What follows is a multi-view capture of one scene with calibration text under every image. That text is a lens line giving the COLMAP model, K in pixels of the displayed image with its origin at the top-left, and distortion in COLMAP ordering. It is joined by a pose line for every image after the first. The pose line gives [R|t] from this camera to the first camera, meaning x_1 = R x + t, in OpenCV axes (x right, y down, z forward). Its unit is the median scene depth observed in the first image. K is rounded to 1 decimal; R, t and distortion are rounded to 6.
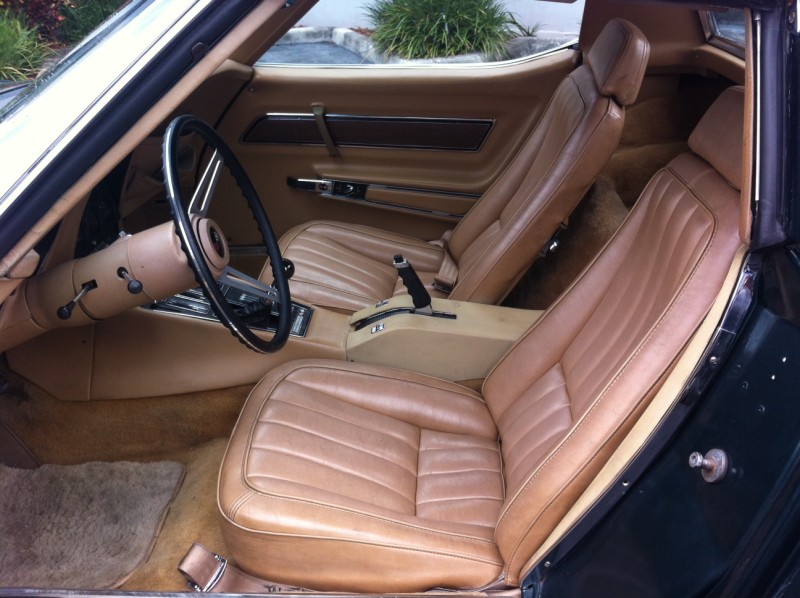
lens RADIAL K [[762.5, 0, 416.1], [0, 762.5, 297.8], [0, 0, 1]] dist [0.082267, -0.262085]
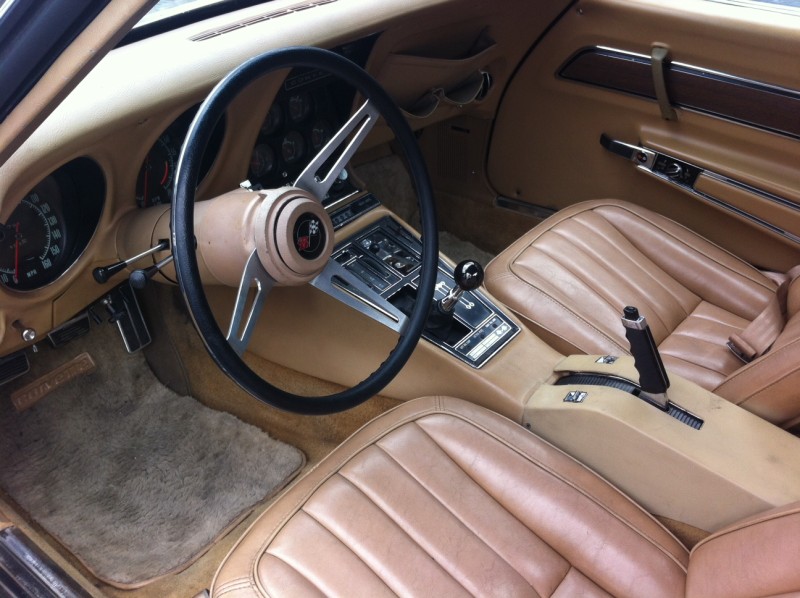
lens RADIAL K [[762.5, 0, 416.1], [0, 762.5, 297.8], [0, 0, 1]] dist [0.082267, -0.262085]
pose [[0.814810, 0.328672, -0.477556, 0.125354], [-0.265779, 0.943871, 0.196134, -0.133355], [0.515215, -0.032887, 0.856430, 0.320979]]
